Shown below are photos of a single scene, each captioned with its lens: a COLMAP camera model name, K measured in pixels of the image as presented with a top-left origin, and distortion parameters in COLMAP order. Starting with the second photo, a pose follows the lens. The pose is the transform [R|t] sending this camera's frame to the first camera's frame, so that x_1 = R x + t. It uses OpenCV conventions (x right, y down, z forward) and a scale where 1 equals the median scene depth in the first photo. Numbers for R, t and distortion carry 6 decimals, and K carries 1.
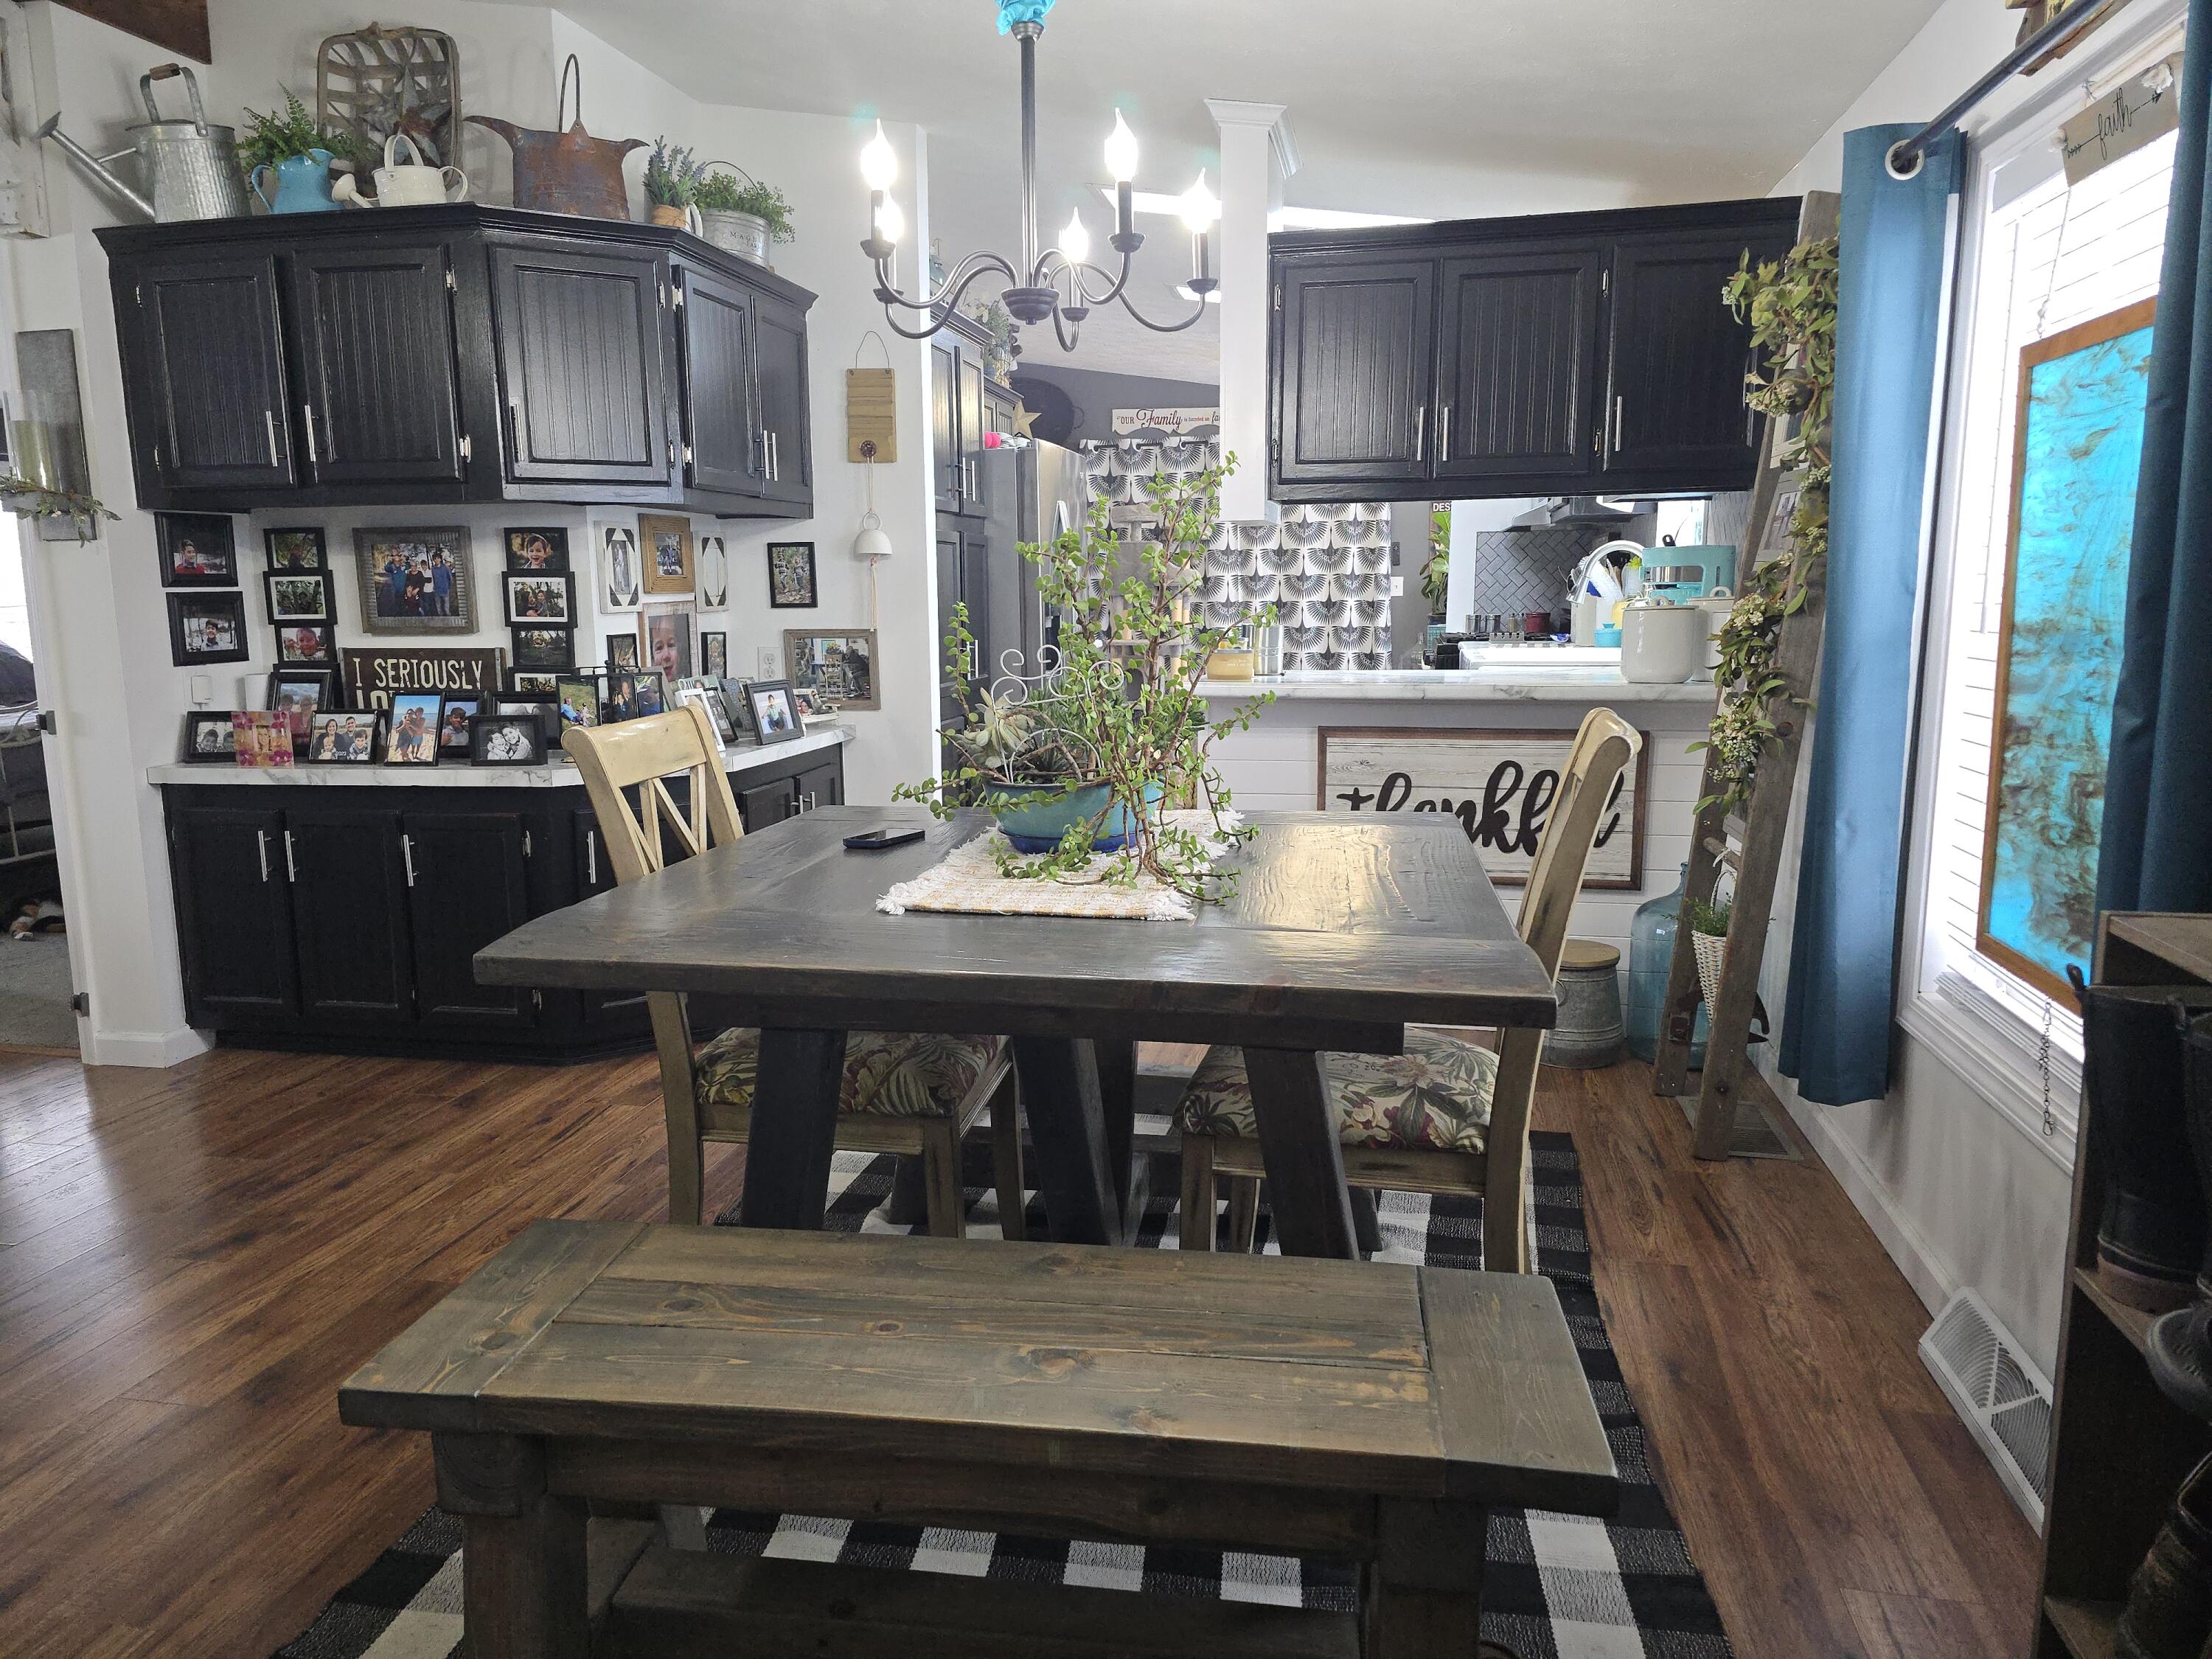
lens RADIAL K [[1474.0, 0, 1088.5], [0, 1474.0, 834.8], [0, 0, 1]] dist [0.056590, -0.044457]
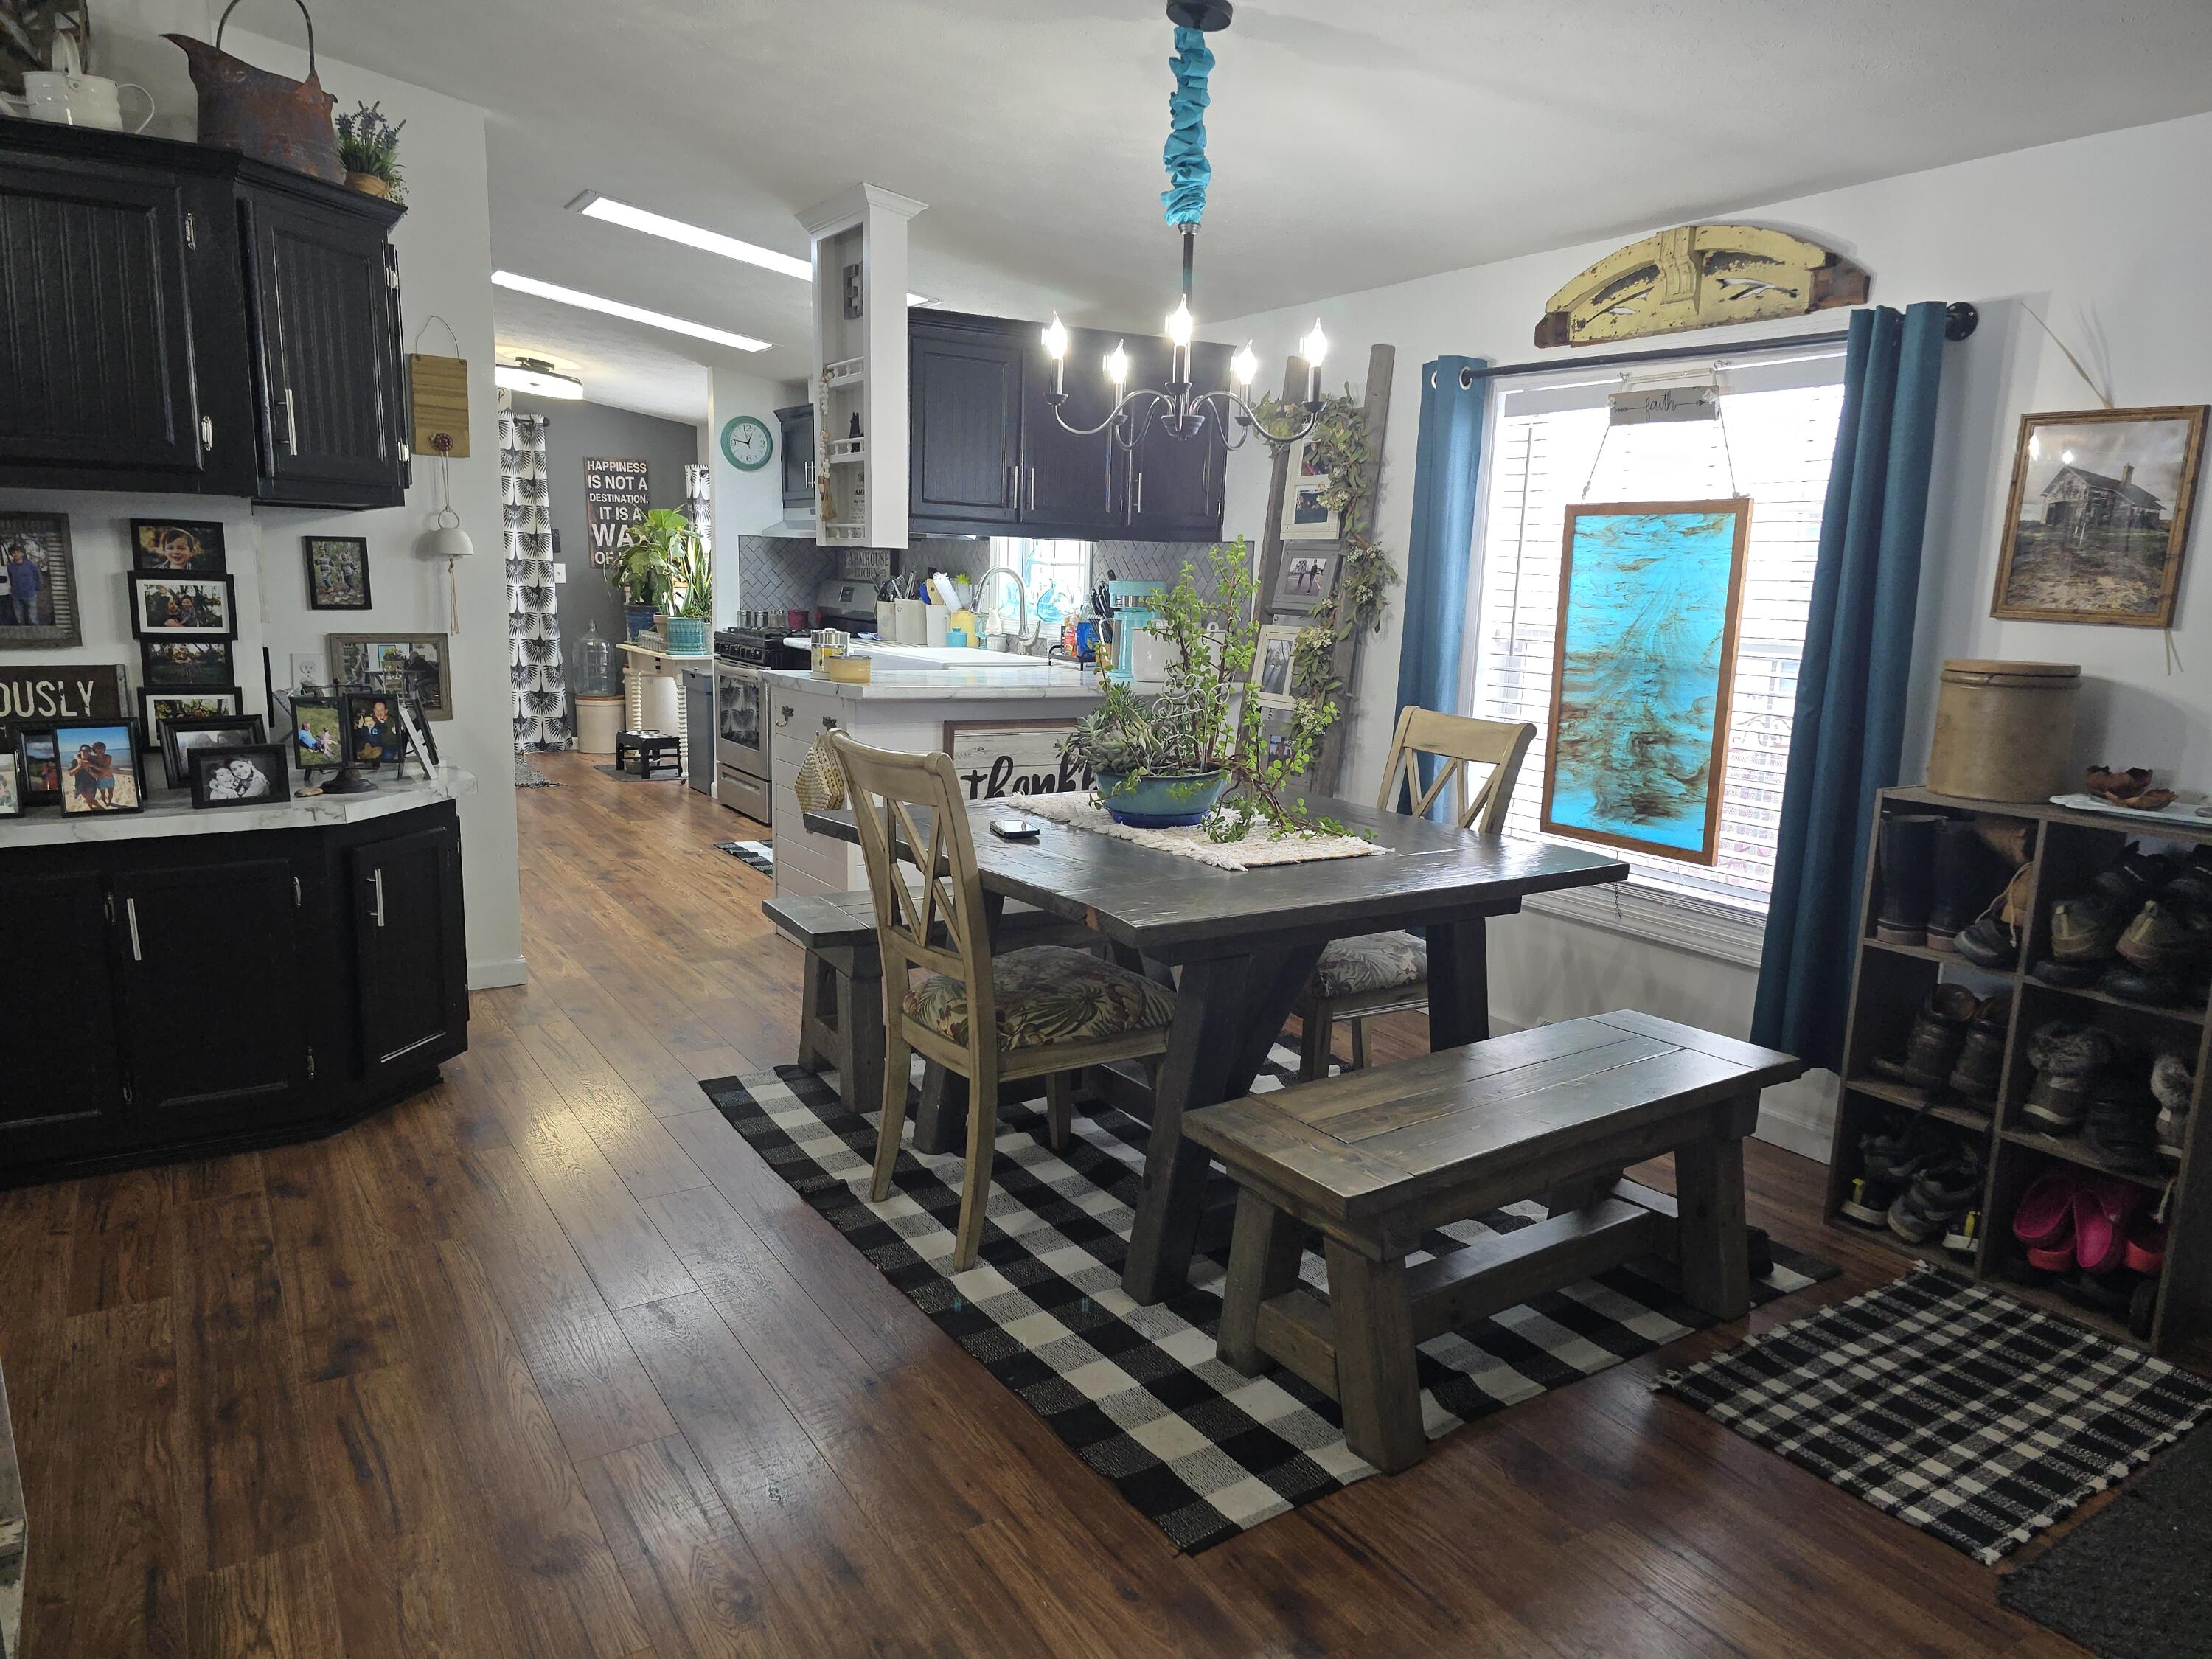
lens RADIAL K [[1474.0, 0, 1103.4], [0, 1474.0, 864.0], [0, 0, 1]] dist [0.056590, -0.044457]
pose [[0.723732, -0.107093, 0.681721, -0.578431], [0.081102, 0.994239, 0.070086, -0.030466], [-0.685299, 0.004566, 0.728248, 0.029009]]
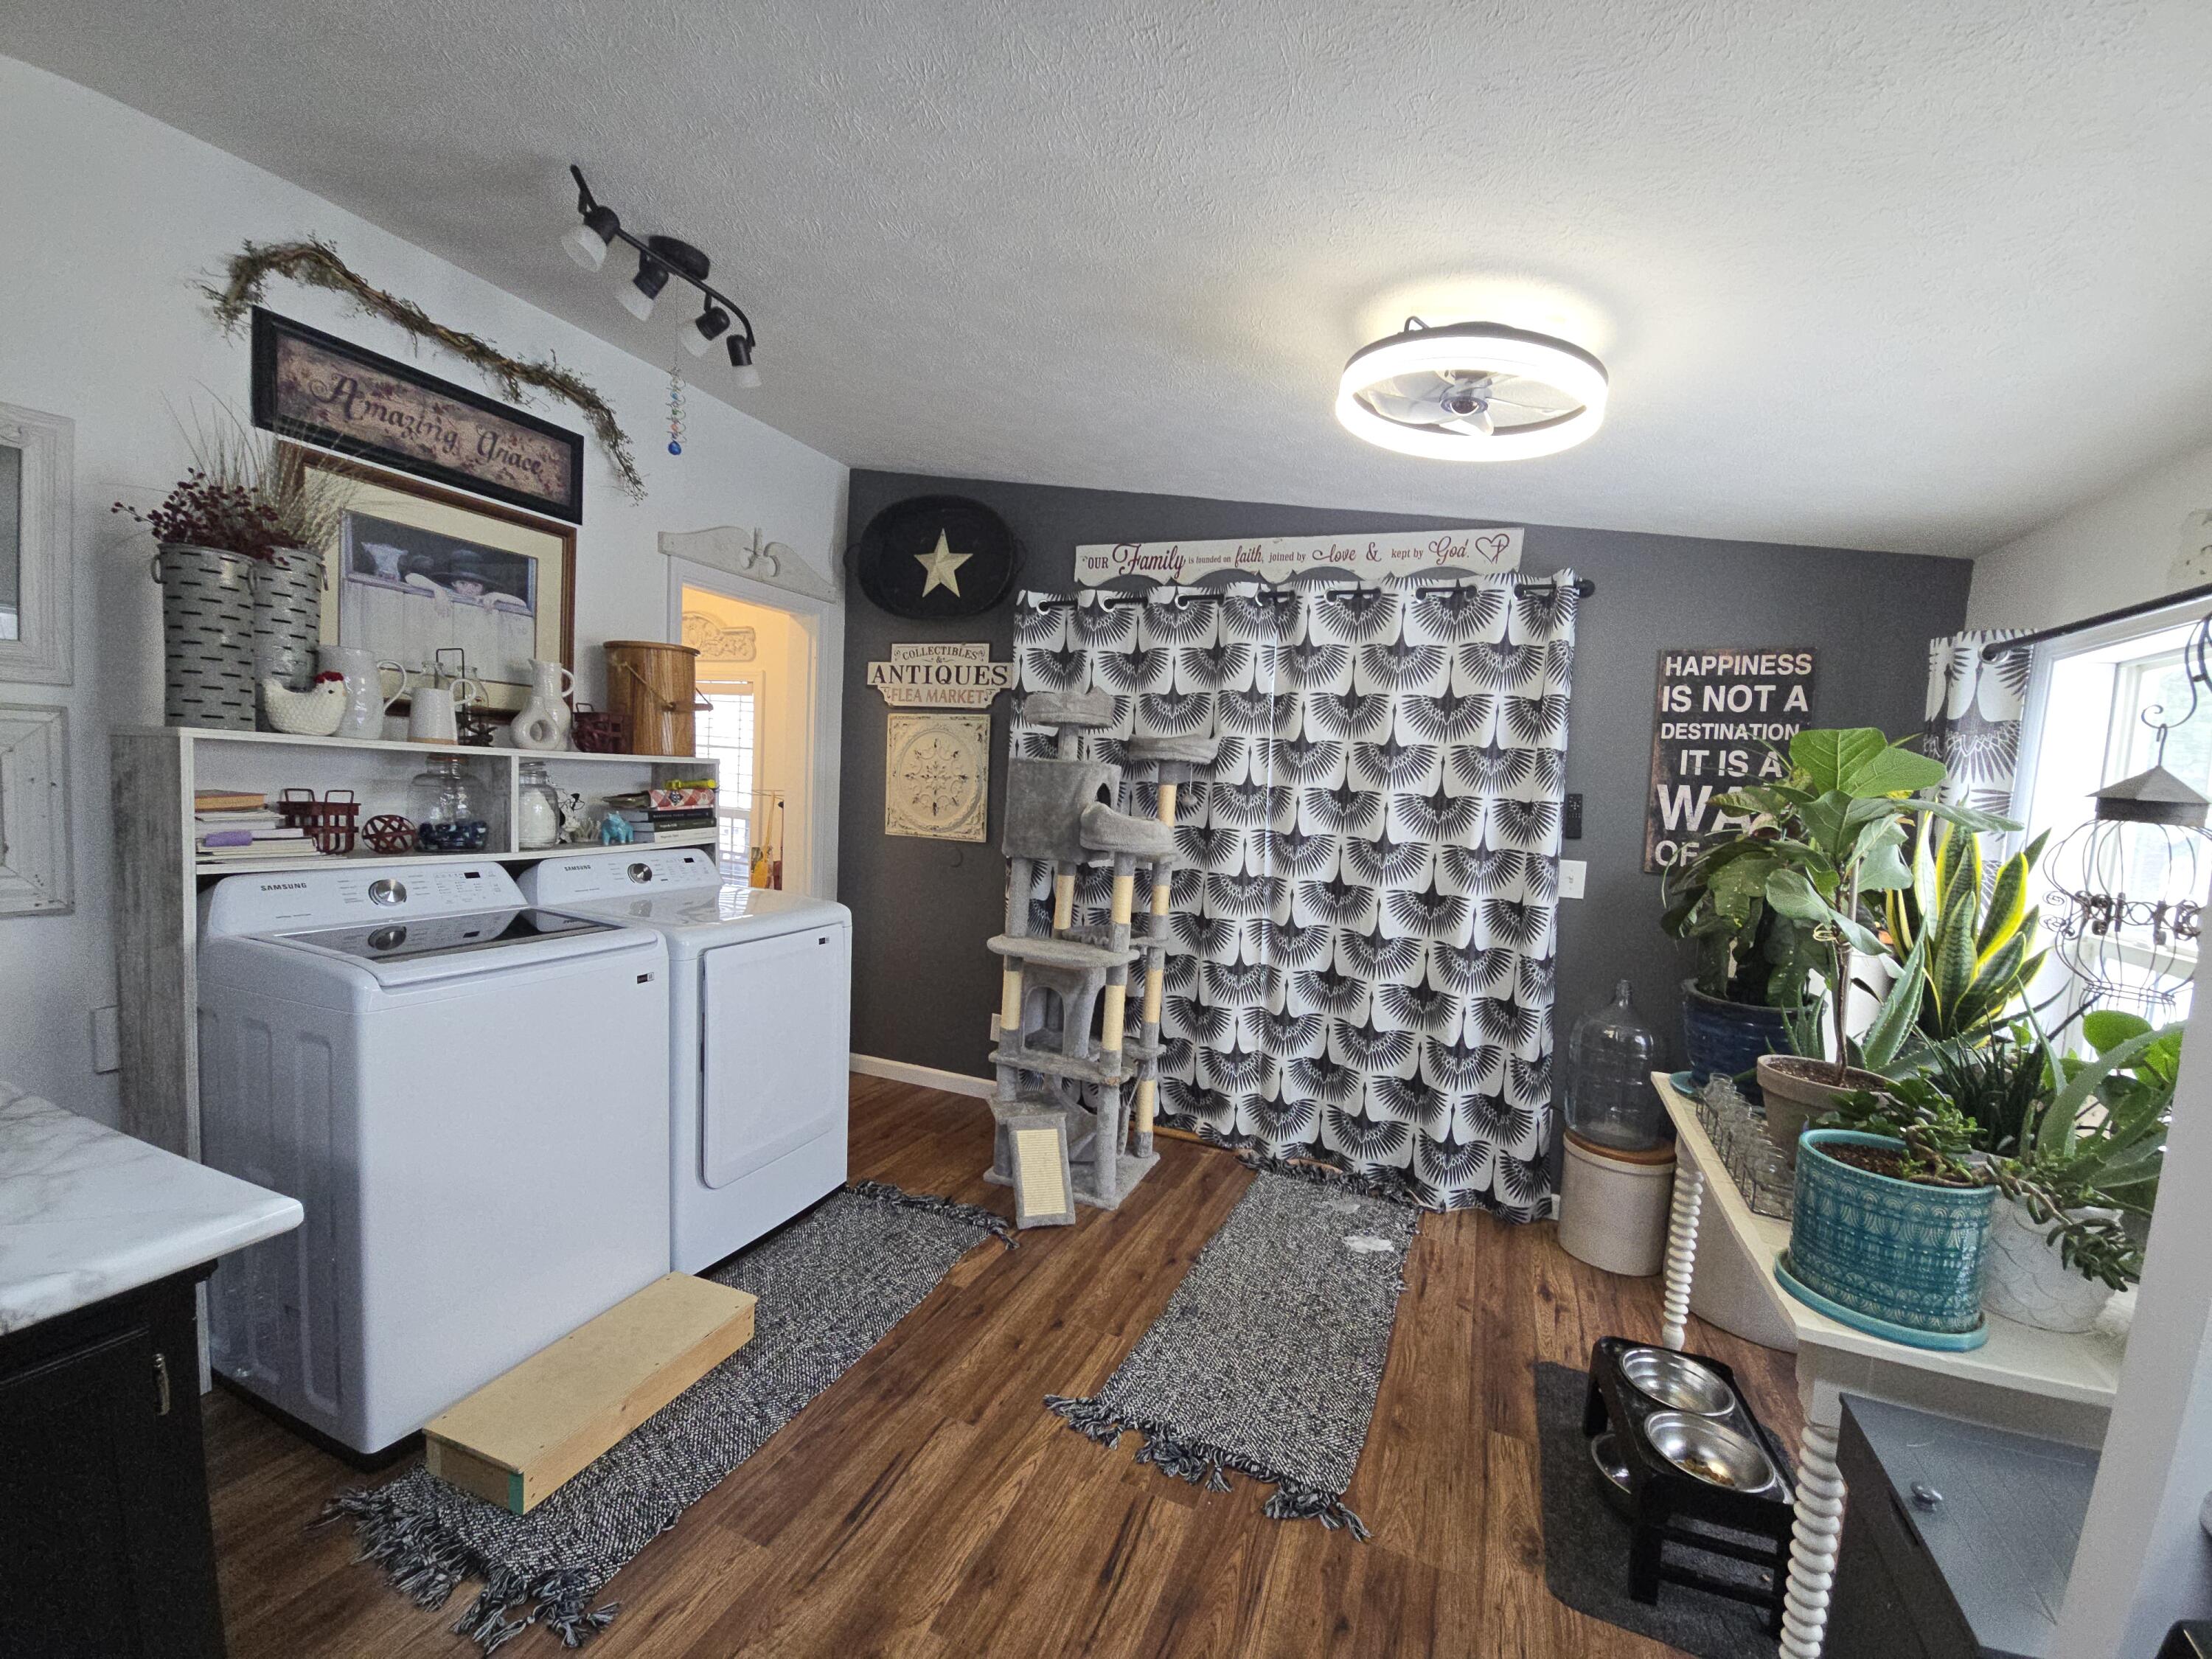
lens RADIAL K [[903.4, 0, 1108.0], [0, 903.4, 837.9], [0, 0, 1]] dist [0.001919, -0.002837]
pose [[0.977924, 0.075285, -0.194930, 0.277099], [-0.094557, 0.991304, -0.091517, -0.342134], [0.186345, 0.107929, 0.976538, 1.647259]]
